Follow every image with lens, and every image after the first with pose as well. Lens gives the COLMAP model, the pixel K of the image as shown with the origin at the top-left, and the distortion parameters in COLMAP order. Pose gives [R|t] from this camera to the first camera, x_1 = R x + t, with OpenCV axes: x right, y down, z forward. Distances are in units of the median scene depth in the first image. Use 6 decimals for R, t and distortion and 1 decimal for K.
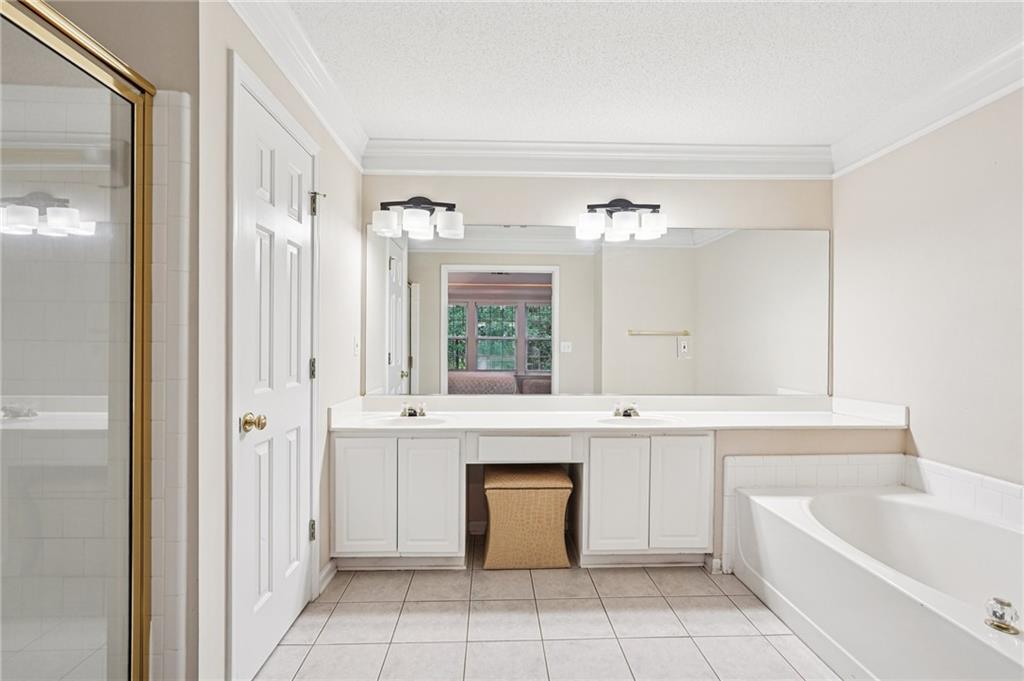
lens RADIAL K [[472.7, 0, 512.0], [0, 472.7, 340.5], [0, 0, 1]] dist [-0.012589, 0.007745]
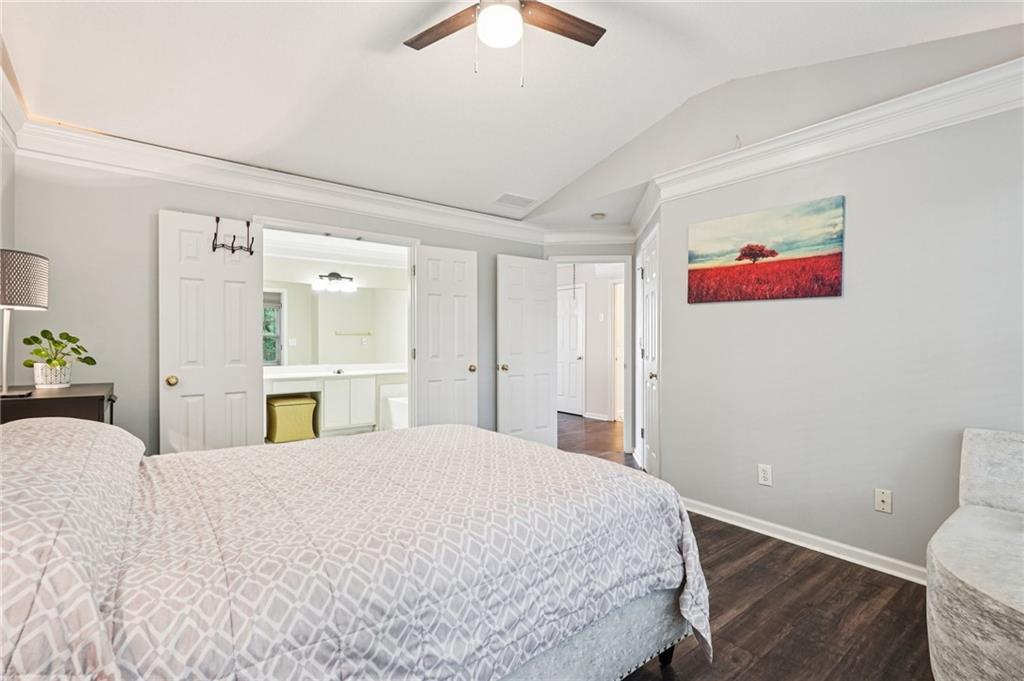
lens RADIAL K [[472.7, 0, 512.0], [0, 472.7, 340.5], [0, 0, 1]] dist [-0.012589, 0.007745]
pose [[0.810886, -0.005535, 0.585178, -0.447568], [-0.002355, 0.999916, 0.012722, -0.026565], [-0.585199, -0.011694, 0.810805, -1.443810]]
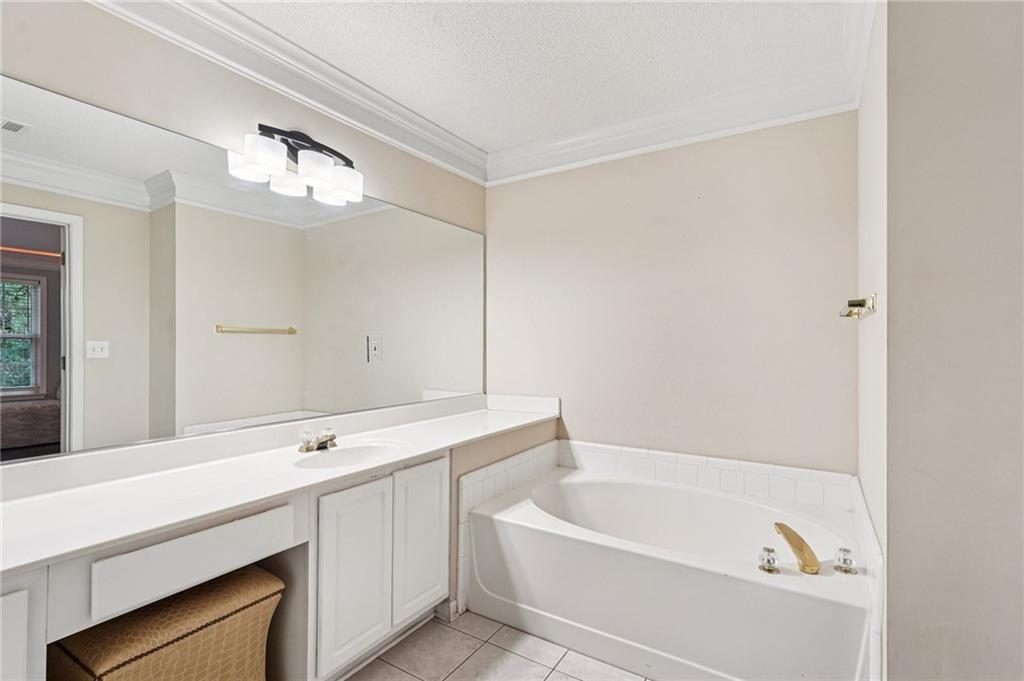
lens RADIAL K [[481.1, 0, 516.8], [0, 481.1, 341.8], [0, 0, 1]] dist [-0.014399, 0.008112]
pose [[0.566307, -0.000564, 0.824194, -0.203347], [-0.004350, 0.999984, 0.003673, -0.002156], [-0.824183, -0.005665, 0.566295, 0.423665]]
